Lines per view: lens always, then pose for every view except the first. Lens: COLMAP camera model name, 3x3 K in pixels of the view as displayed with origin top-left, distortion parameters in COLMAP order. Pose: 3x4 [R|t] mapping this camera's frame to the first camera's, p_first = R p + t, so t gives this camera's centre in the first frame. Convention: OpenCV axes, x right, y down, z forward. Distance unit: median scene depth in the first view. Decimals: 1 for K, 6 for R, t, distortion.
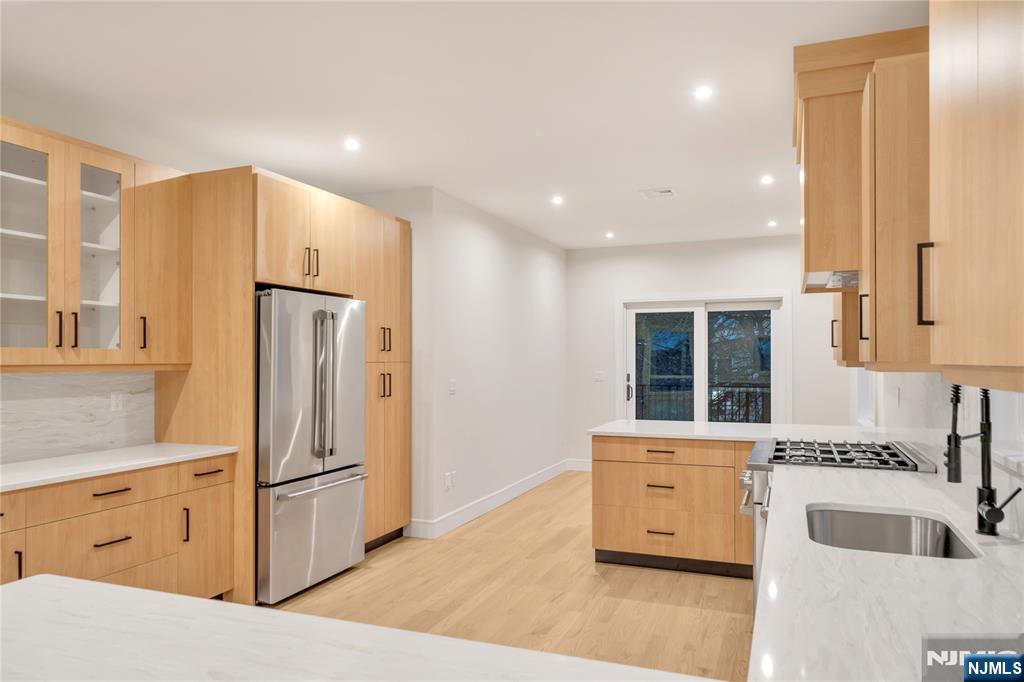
lens RADIAL K [[709.7, 0, 493.5], [0, 709.7, 355.6], [0, 0, 1]] dist [0.001452, -0.001743]
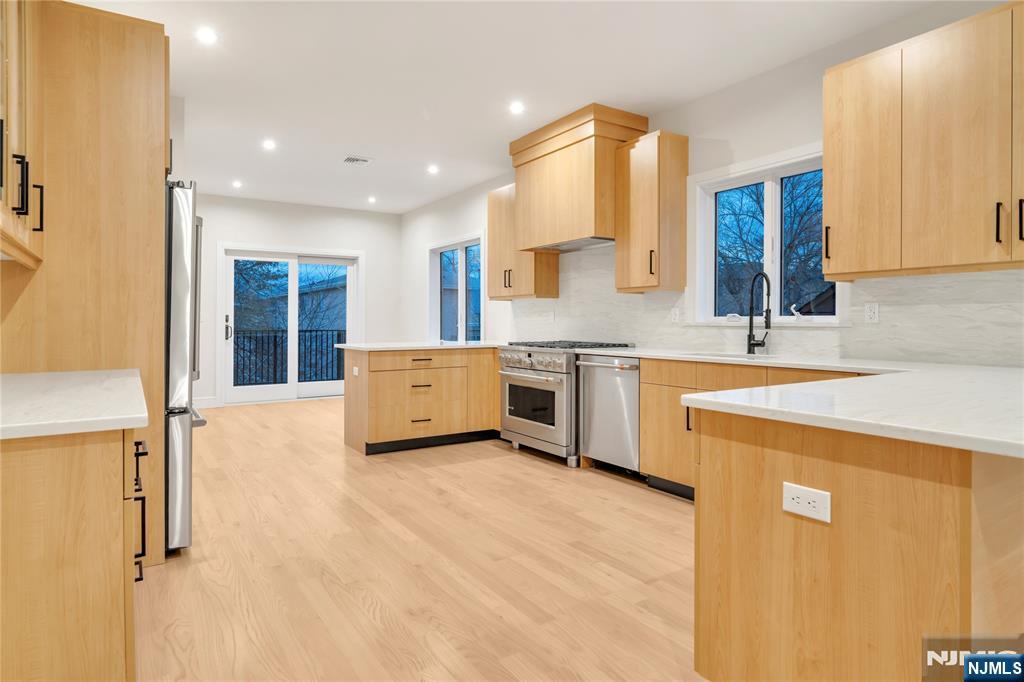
lens RADIAL K [[594.1, 0, 512.0], [0, 594.1, 341.0], [0, 0, 1]] dist [0.000699, 0.000272]
pose [[0.565742, -0.023654, 0.824243, -0.597117], [-0.005592, 0.999455, 0.032520, 0.063382], [-0.824563, -0.023007, 0.565302, 0.232349]]
